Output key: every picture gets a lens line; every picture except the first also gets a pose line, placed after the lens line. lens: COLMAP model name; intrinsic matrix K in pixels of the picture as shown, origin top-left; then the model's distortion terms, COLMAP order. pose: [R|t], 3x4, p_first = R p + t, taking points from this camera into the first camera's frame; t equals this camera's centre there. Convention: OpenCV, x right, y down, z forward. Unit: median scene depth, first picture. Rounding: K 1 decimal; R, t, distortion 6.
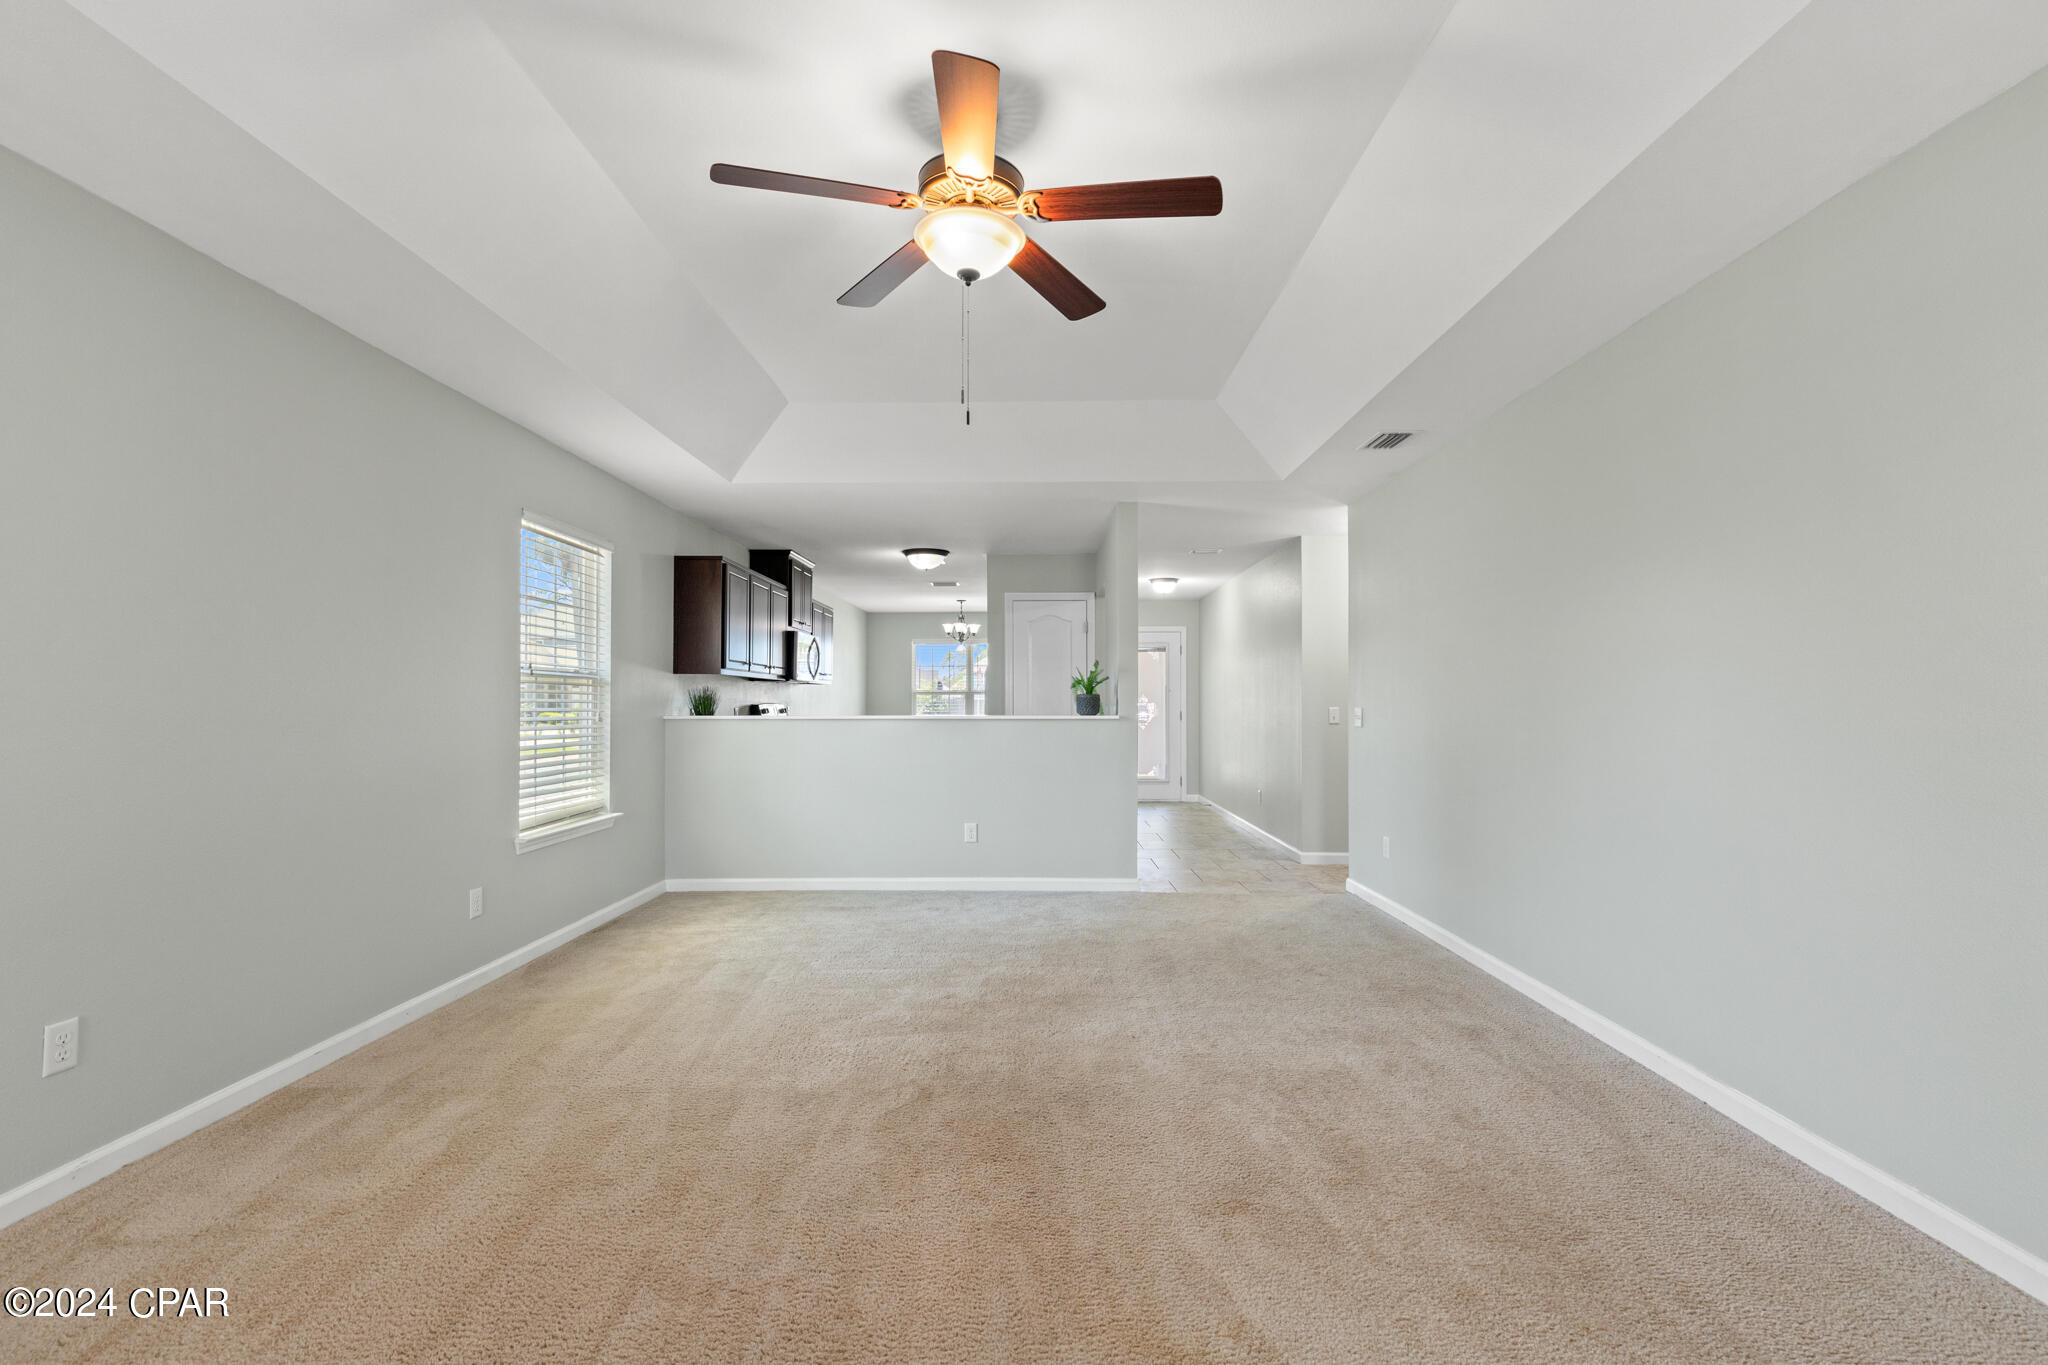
lens RADIAL K [[928.4, 0, 1007.6], [0, 928.4, 691.8], [0, 0, 1]] dist [0.011360, -0.000783]
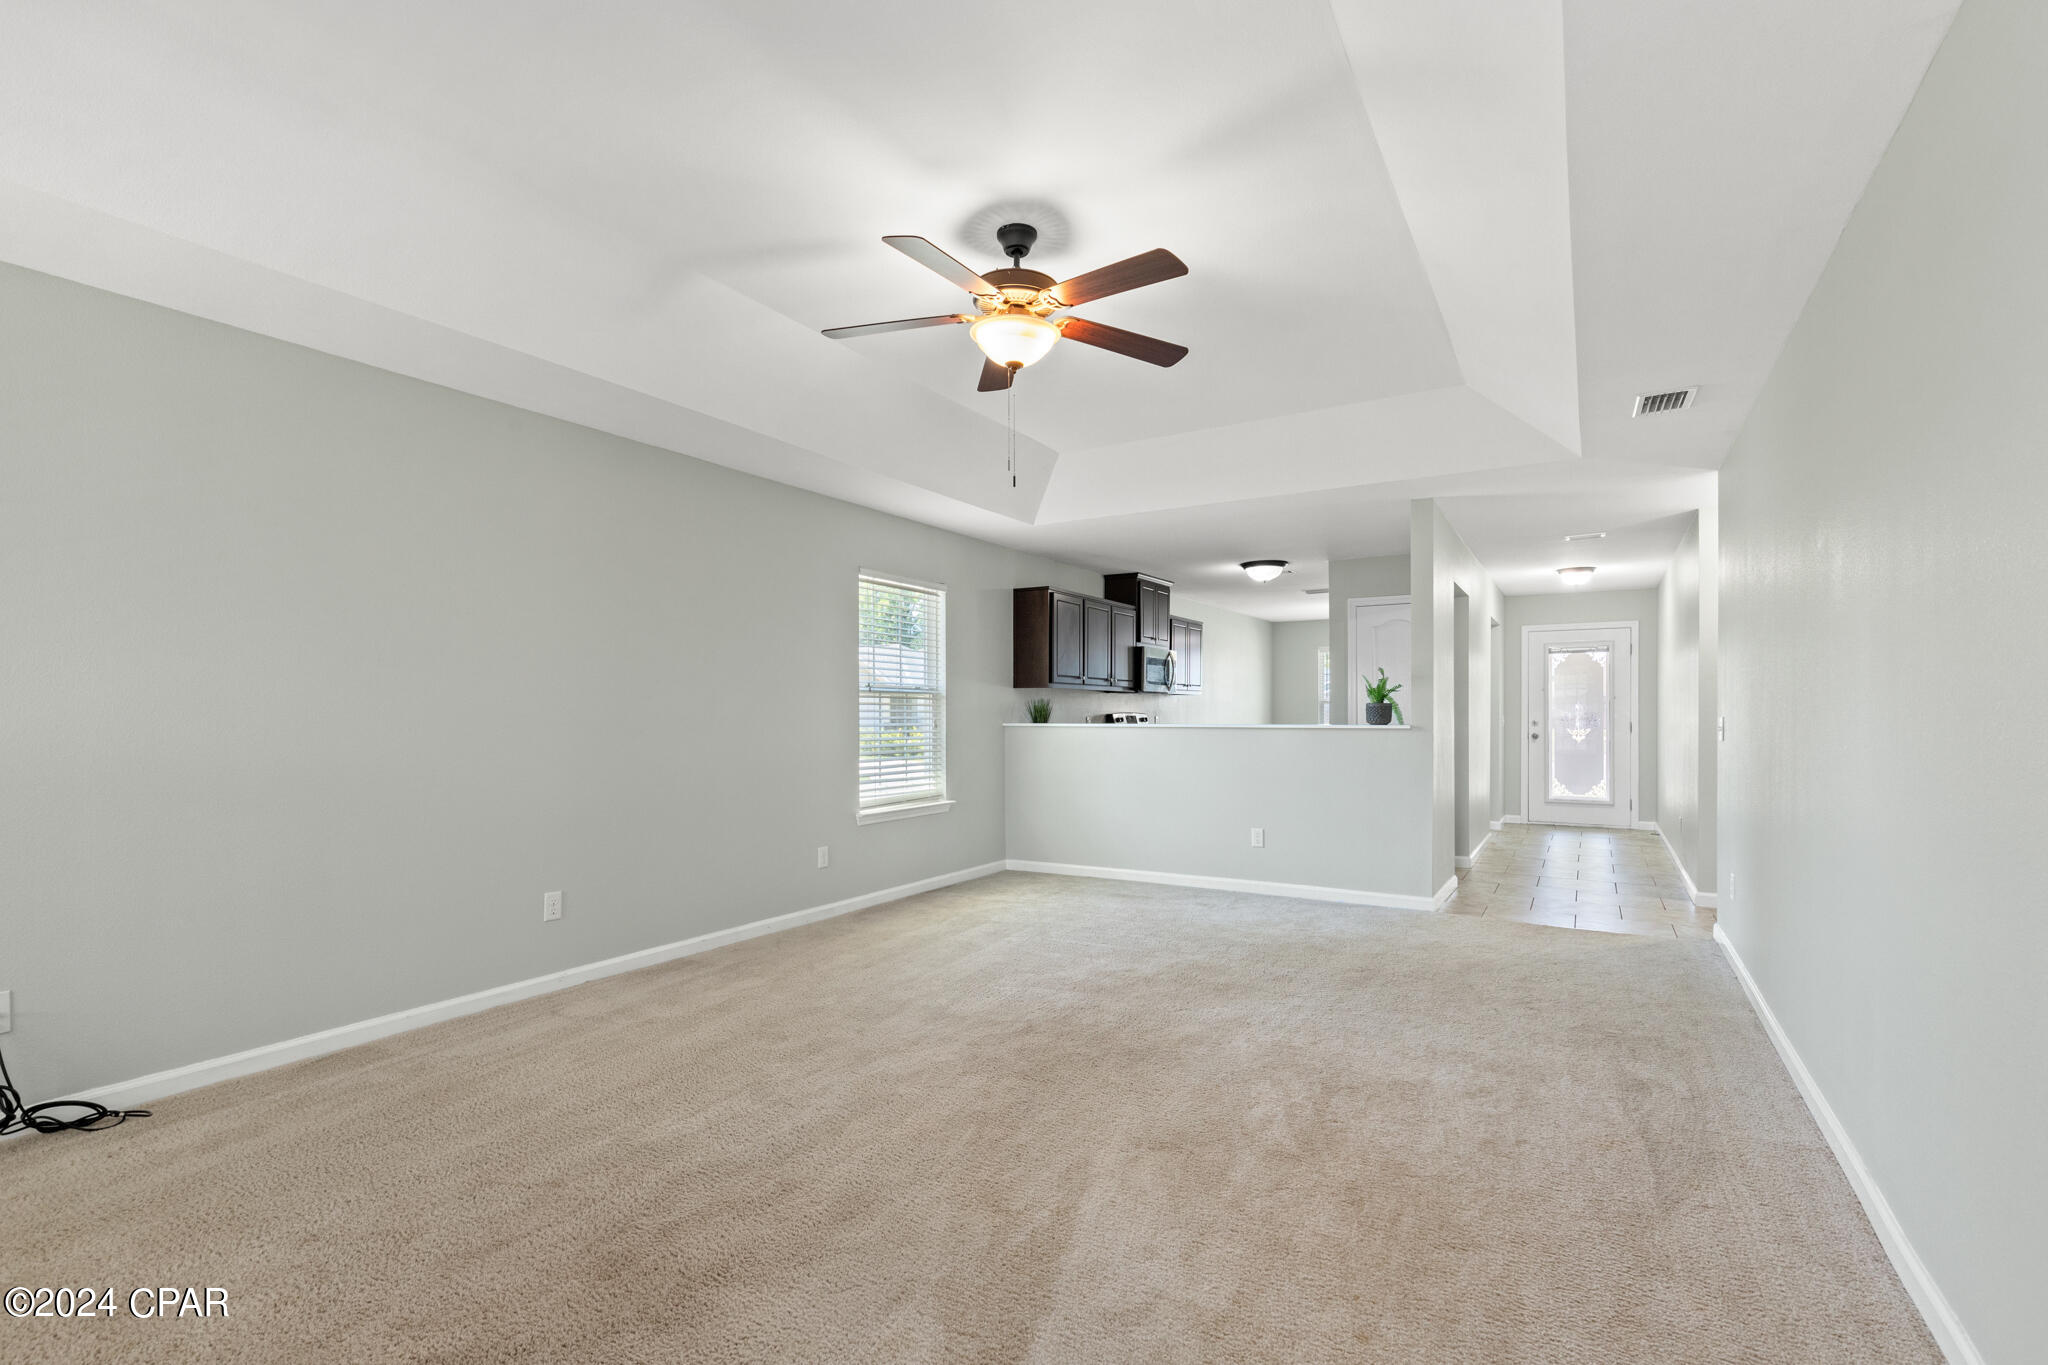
lens RADIAL K [[937.2, 0, 1020.2], [0, 937.2, 723.5], [0, 0, 1]] dist [0.016236, -0.000255]
pose [[0.865228, 0.005168, -0.501351, 0.335784], [0.006803, 0.999734, 0.022046, -0.000416], [0.501332, -0.022485, 0.864963, -0.045832]]
